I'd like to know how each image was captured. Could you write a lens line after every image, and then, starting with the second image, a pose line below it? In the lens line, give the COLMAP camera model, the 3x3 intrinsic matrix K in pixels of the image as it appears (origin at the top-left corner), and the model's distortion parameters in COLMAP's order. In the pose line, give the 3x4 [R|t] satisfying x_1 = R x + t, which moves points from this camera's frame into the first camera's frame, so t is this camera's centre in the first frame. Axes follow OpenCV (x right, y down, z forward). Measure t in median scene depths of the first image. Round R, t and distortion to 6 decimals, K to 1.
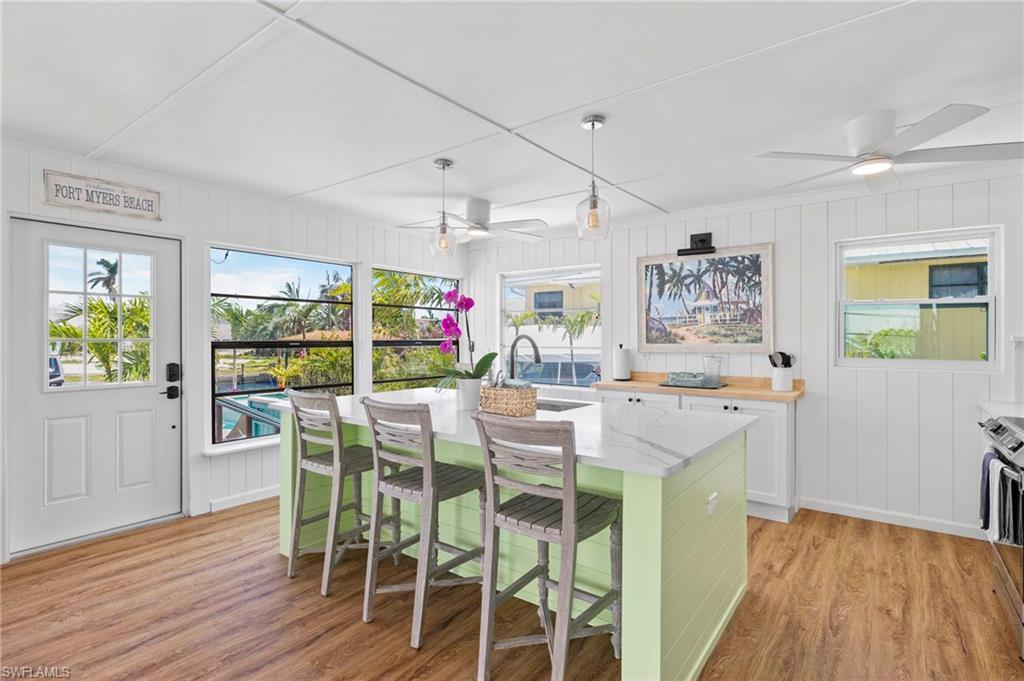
lens RADIAL K [[497.2, 0, 512.9], [0, 497.2, 339.3], [0, 0, 1]] dist [0.001449, 0.000254]
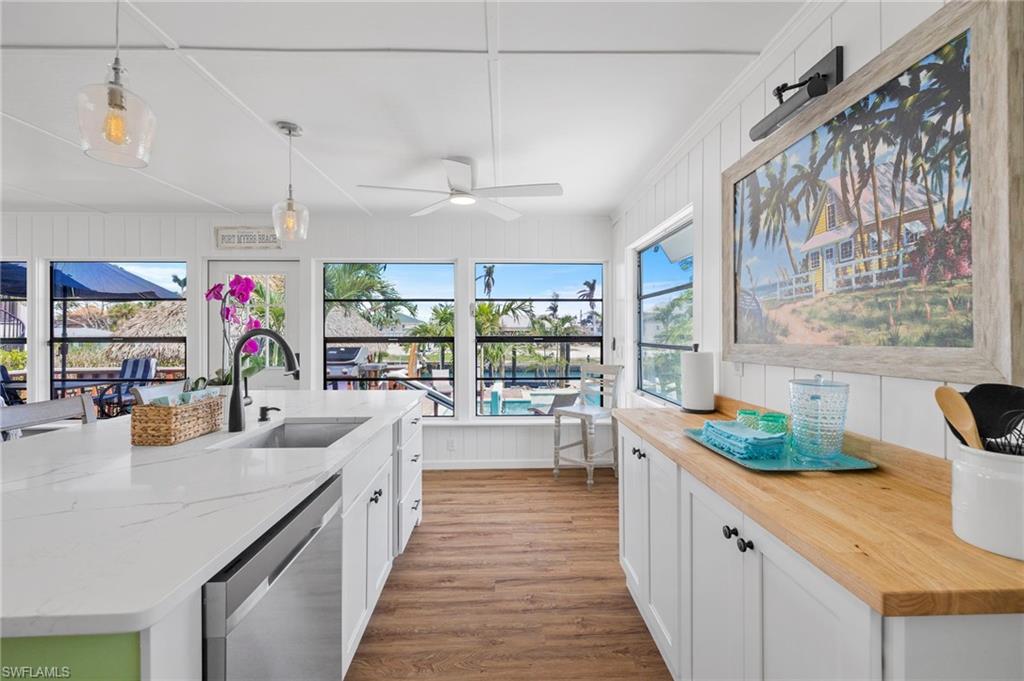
lens RADIAL K [[426.4, 0, 513.2], [0, 426.4, 337.6], [0, 0, 1]] dist [0.003908, 0.000395]
pose [[0.637705, 0.003292, -0.770273, 0.494939], [0.002091, 0.999980, 0.006005, 0.000287], [0.770278, -0.005440, 0.637685, 0.614420]]
